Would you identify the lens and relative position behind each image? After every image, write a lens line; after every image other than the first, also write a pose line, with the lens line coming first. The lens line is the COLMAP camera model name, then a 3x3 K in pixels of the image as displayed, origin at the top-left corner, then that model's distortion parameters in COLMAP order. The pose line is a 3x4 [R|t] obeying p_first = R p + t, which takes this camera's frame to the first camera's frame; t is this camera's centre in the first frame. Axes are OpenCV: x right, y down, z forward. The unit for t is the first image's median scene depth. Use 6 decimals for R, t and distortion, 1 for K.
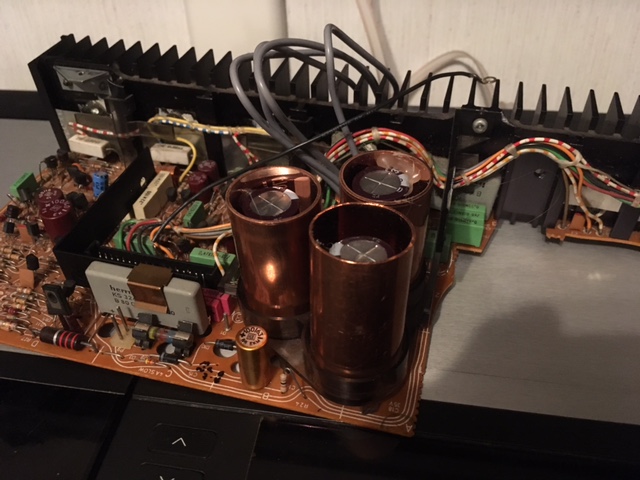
lens RADIAL K [[538.9, 0, 316.7], [0, 538.9, 240.6], [0, 0, 1]] dist [0.001886, -0.005975]
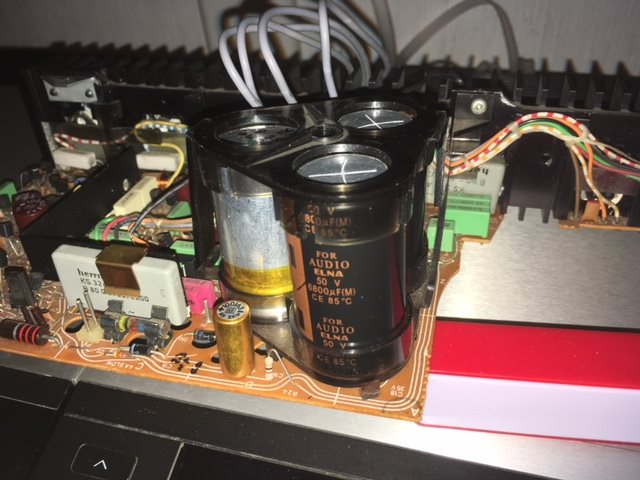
lens RADIAL K [[545.2, 0, 320.0], [0, 545.2, 240.0], [0, 0, 1]] dist [-0.009382, -0.000169]
pose [[0.999702, -0.023101, -0.007941, 0.026517], [0.021713, 0.989279, -0.144415, 0.153870], [0.011192, 0.144199, 0.989485, 0.084319]]
